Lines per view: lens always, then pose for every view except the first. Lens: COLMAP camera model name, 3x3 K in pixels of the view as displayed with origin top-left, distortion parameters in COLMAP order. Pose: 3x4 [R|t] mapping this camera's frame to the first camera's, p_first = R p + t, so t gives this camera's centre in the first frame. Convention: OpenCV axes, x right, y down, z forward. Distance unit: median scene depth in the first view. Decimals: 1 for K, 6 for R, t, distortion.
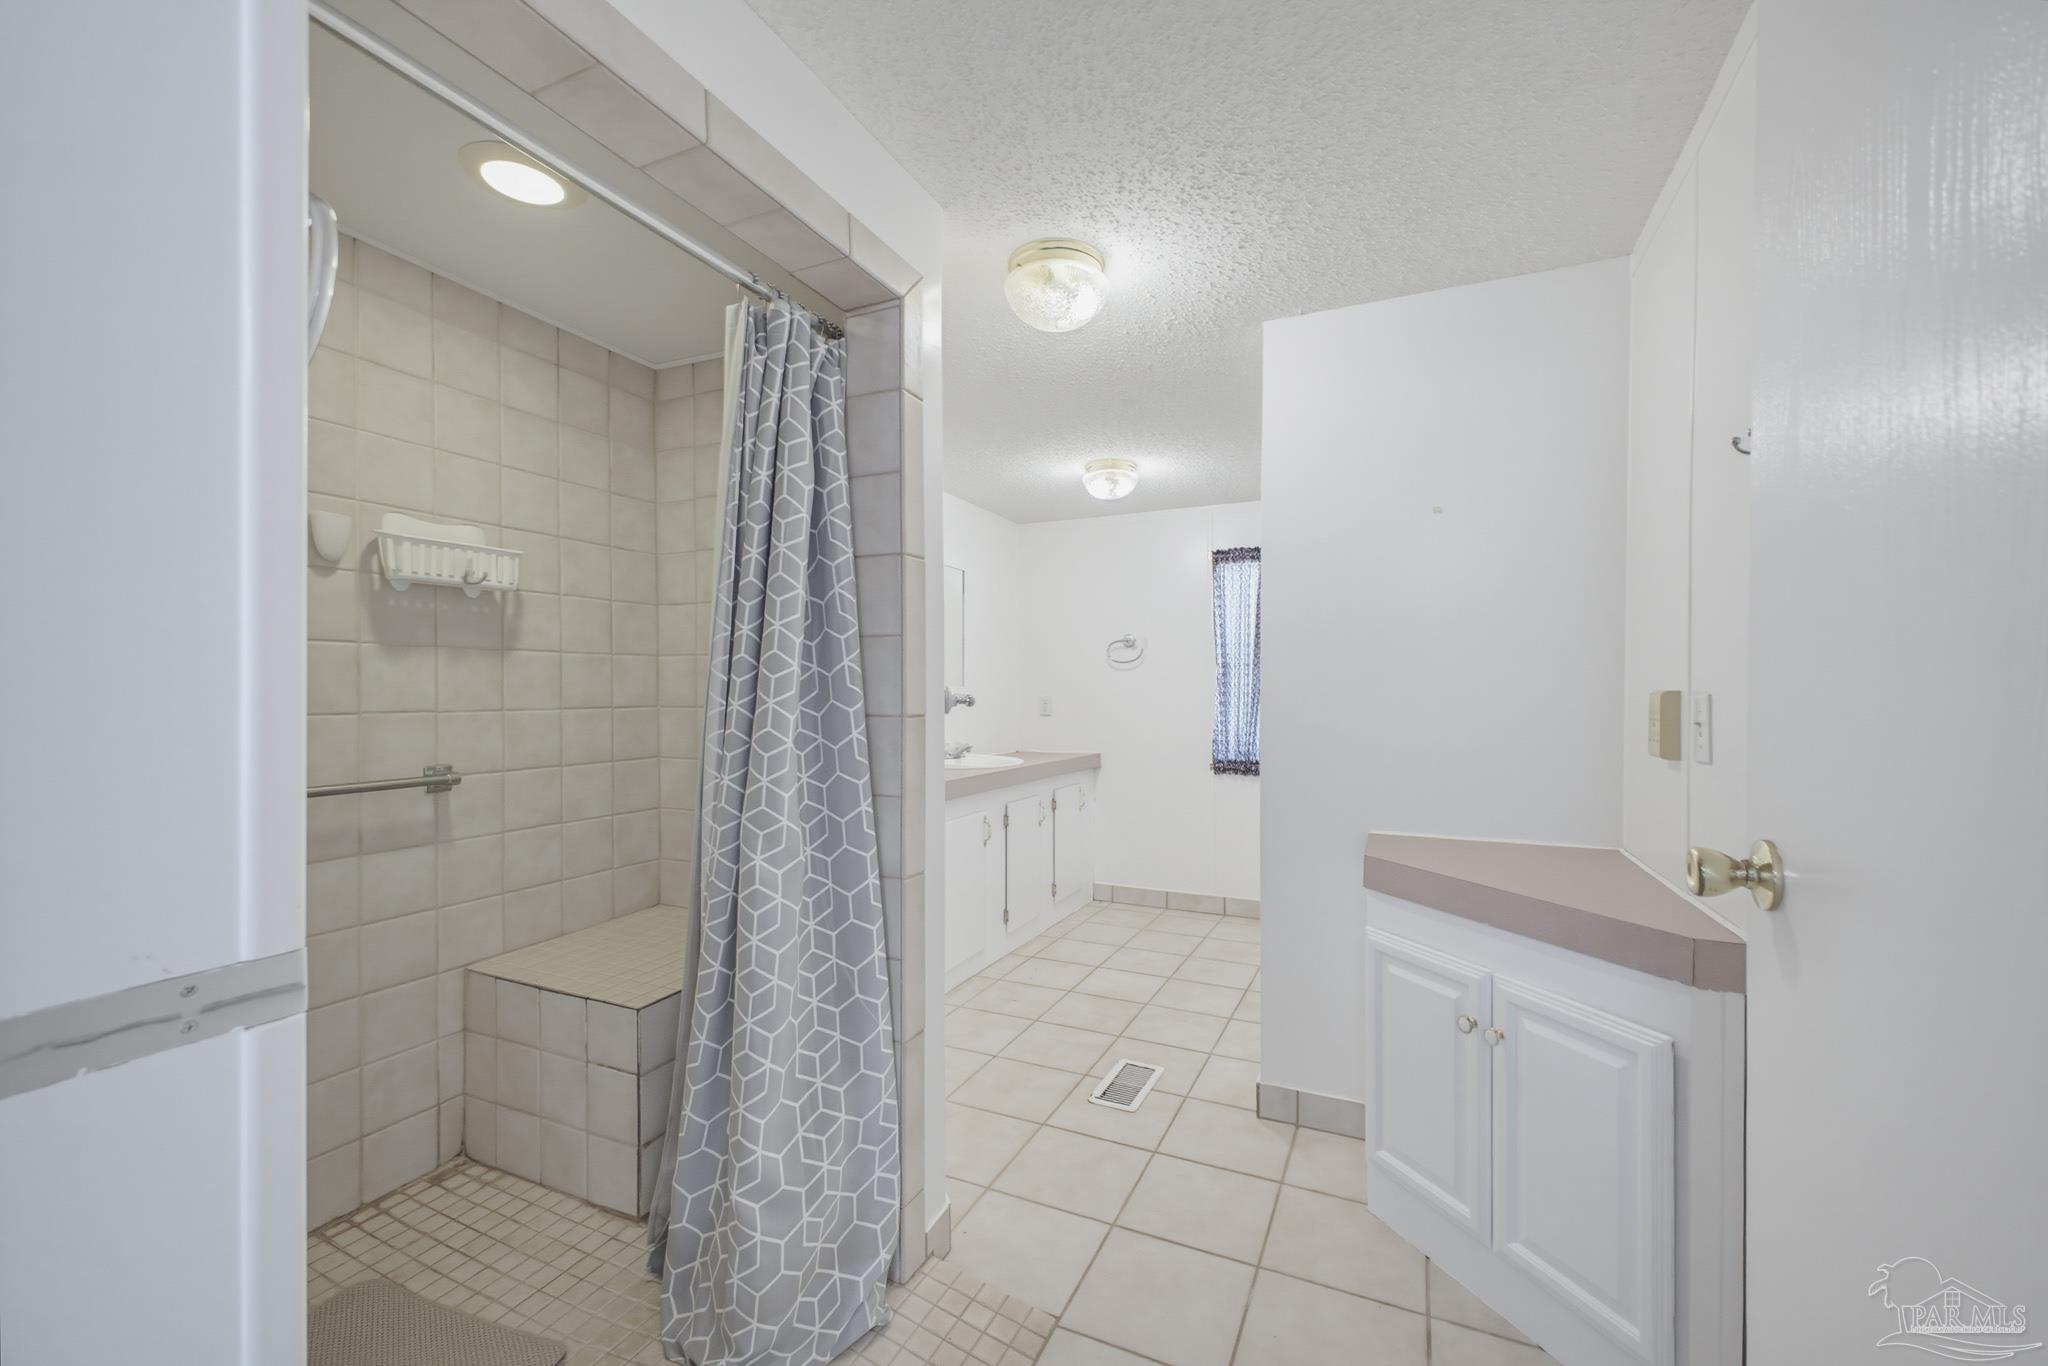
lens RADIAL K [[826.1, 0, 1034.5], [0, 826.1, 703.2], [0, 0, 1]] dist [0.021413, -0.000181]
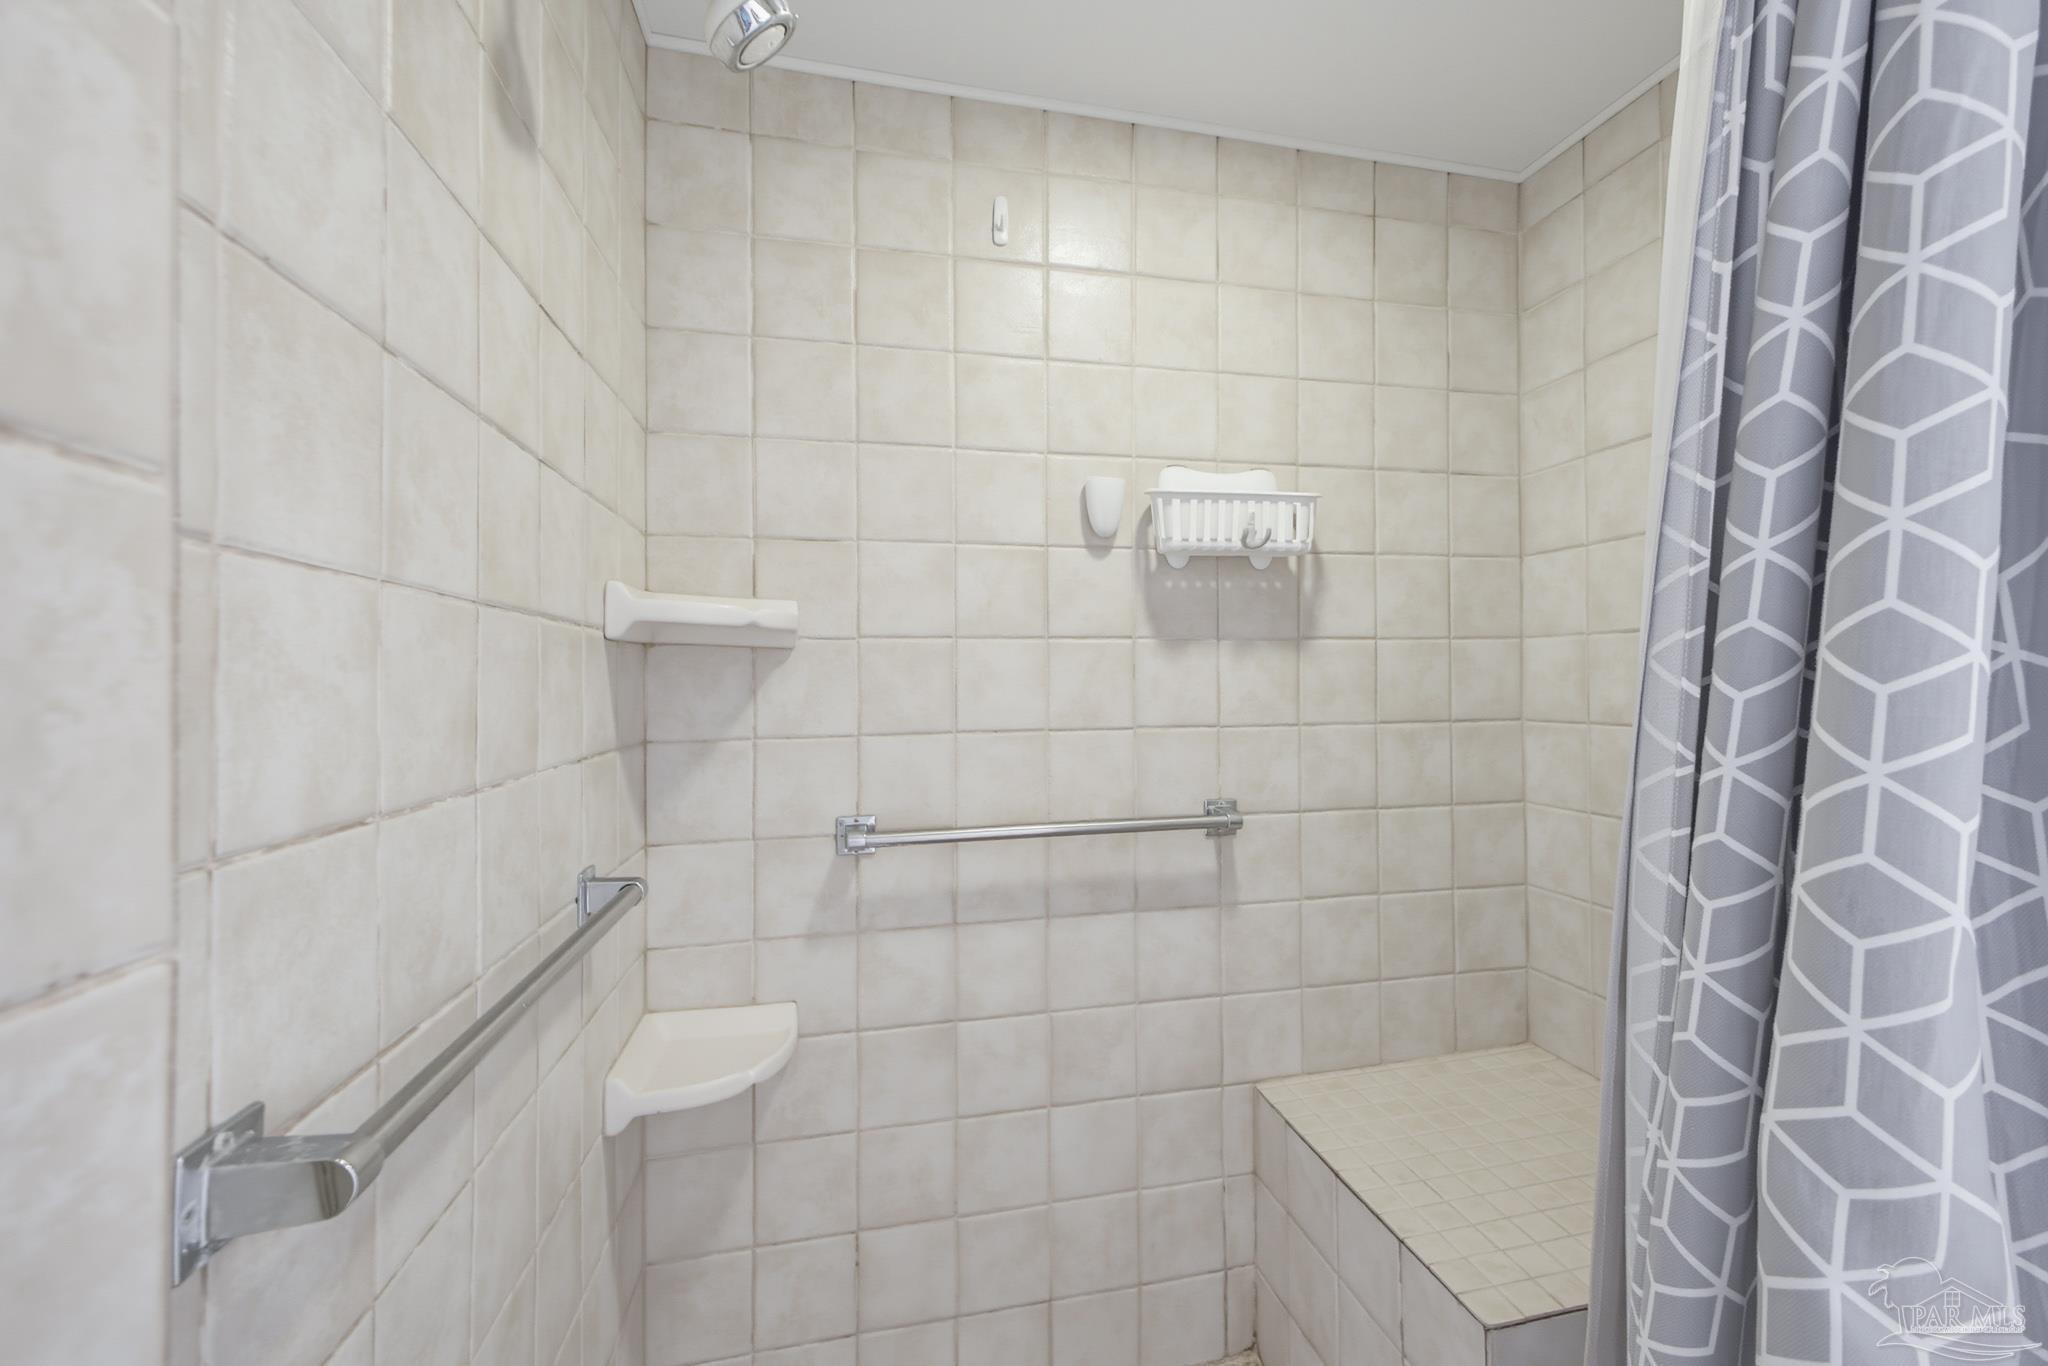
lens RADIAL K [[882.2, 0, 1085.3], [0, 882.2, 679.5], [0, 0, 1]] dist [0.011641, -0.000613]
pose [[0.627190, -0.007938, -0.778825, -0.182019], [-0.000324, 0.999945, -0.010453, -0.023658], [0.778866, 0.006809, 0.627154, 0.418848]]
